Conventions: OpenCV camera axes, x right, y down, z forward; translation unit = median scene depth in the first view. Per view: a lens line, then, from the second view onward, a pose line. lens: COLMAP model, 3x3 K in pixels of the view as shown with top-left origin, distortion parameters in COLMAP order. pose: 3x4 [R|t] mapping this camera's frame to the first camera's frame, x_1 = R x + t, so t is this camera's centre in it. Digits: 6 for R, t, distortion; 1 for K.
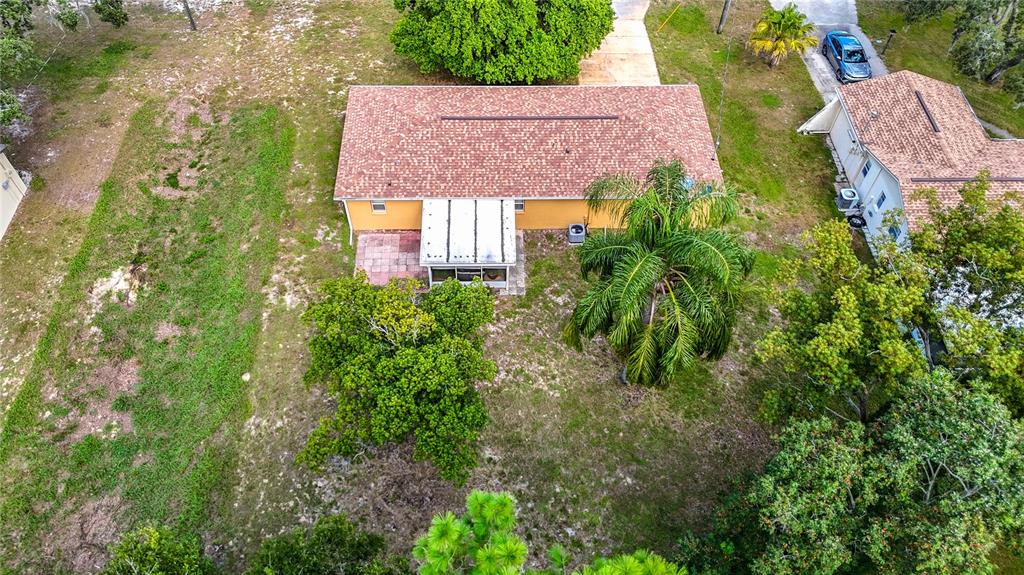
lens RADIAL K [[735.6, 0, 508.7], [0, 735.6, 286.9], [0, 0, 1]] dist [0.019168, 0.021147]
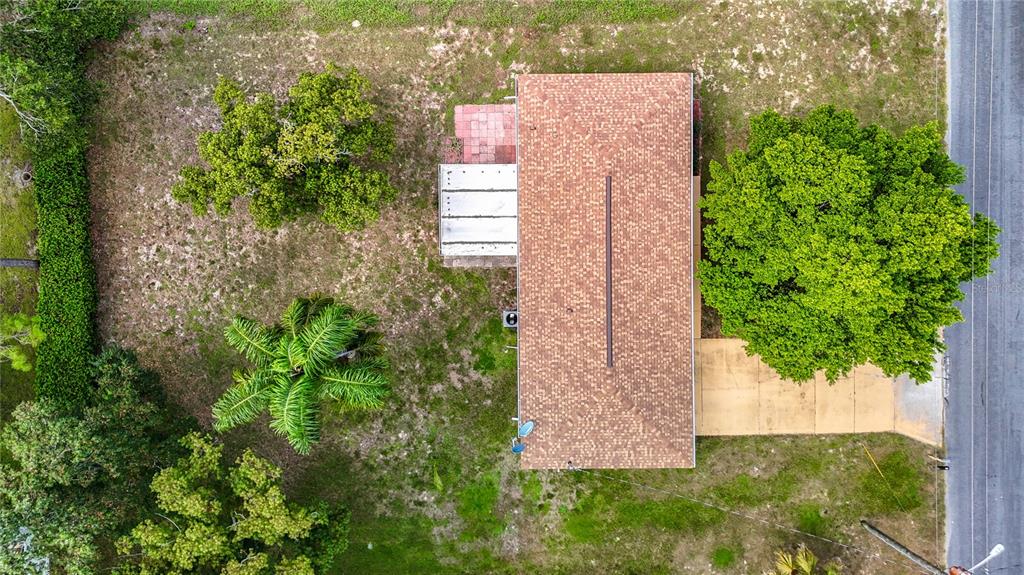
lens RADIAL K [[735.6, 0, 511.8], [0, 735.6, 287.3], [0, 0, 1]] dist [0.019168, 0.021147]
pose [[-0.014943, 0.999840, -0.009861, 0.060505], [-0.822825, -0.006693, 0.568255, -0.668167], [0.568098, 0.016605, 0.822793, 0.170691]]
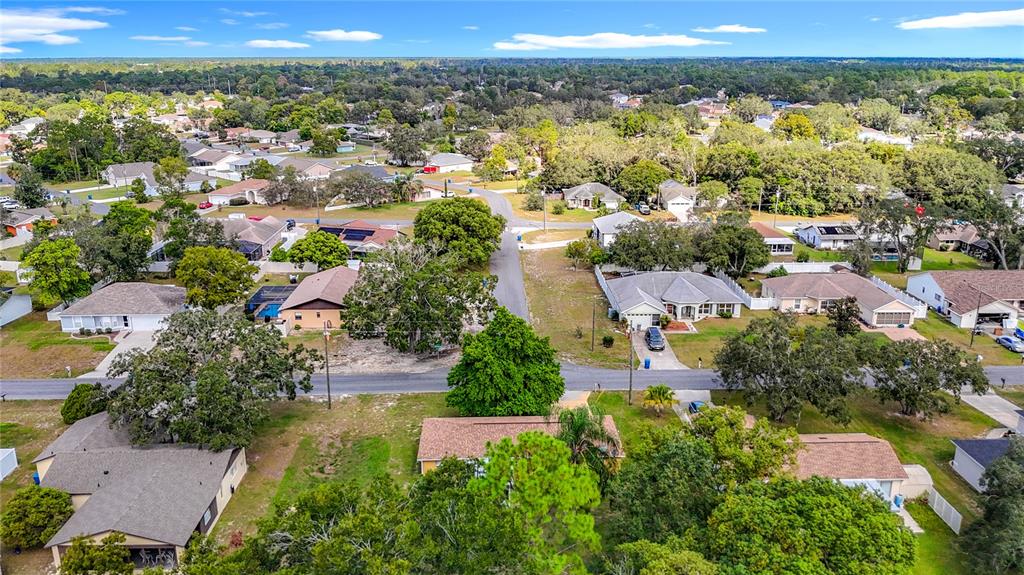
lens RADIAL K [[735.6, 0, 511.6], [0, 735.6, 286.8], [0, 0, 1]] dist [0.019168, 0.021147]
pose [[0.999737, -0.022576, 0.004077, 0.006517], [0.020470, 0.797594, -0.602848, 0.637398], [0.010358, 0.602773, 0.797846, -0.738938]]
